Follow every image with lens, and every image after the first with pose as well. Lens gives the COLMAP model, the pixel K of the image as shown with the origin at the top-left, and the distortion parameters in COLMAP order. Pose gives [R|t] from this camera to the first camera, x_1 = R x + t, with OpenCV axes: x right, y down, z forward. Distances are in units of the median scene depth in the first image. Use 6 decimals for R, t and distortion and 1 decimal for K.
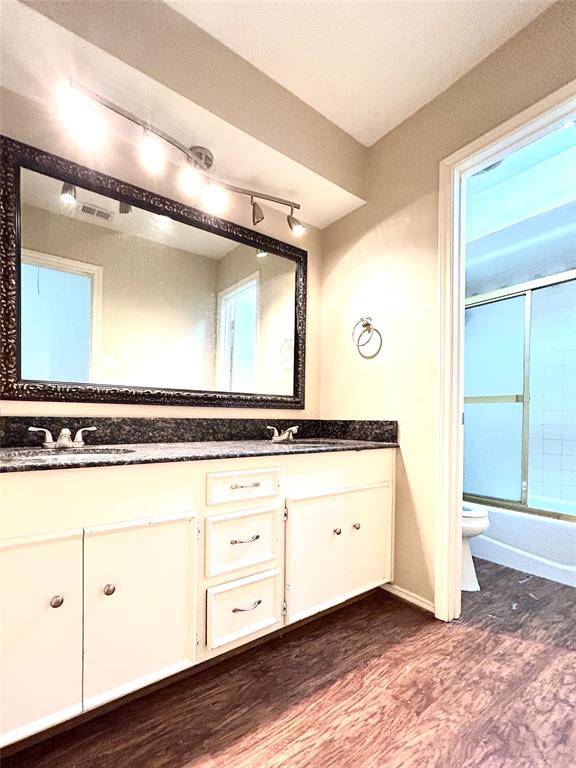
lens RADIAL K [[323.6, 0, 288.0], [0, 323.6, 384.0], [0, 0, 1]] dist [-0.001585, 0.000024]
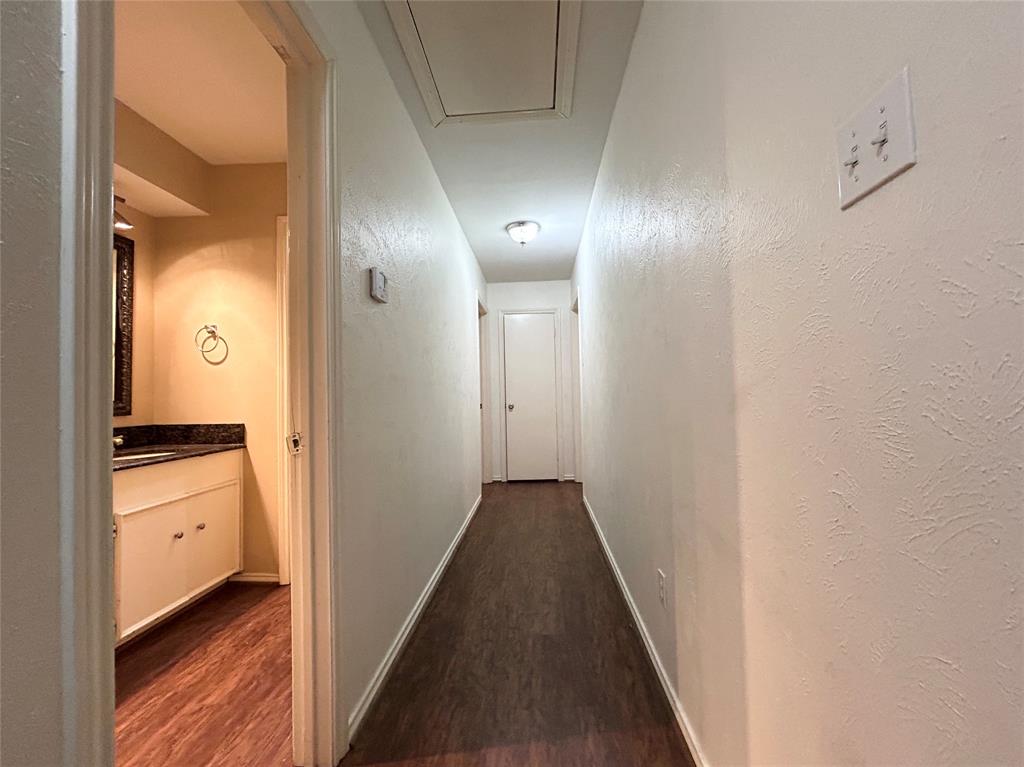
lens RADIAL K [[431.4, 0, 489.9], [0, 431.4, 382.4], [0, 0, 1]] dist [-0.001585, 0.000024]
pose [[0.713104, -0.021394, 0.700731, -0.085901], [-0.042022, 0.996433, 0.073186, -0.161040], [-0.699797, -0.081636, 0.709661, -0.583923]]
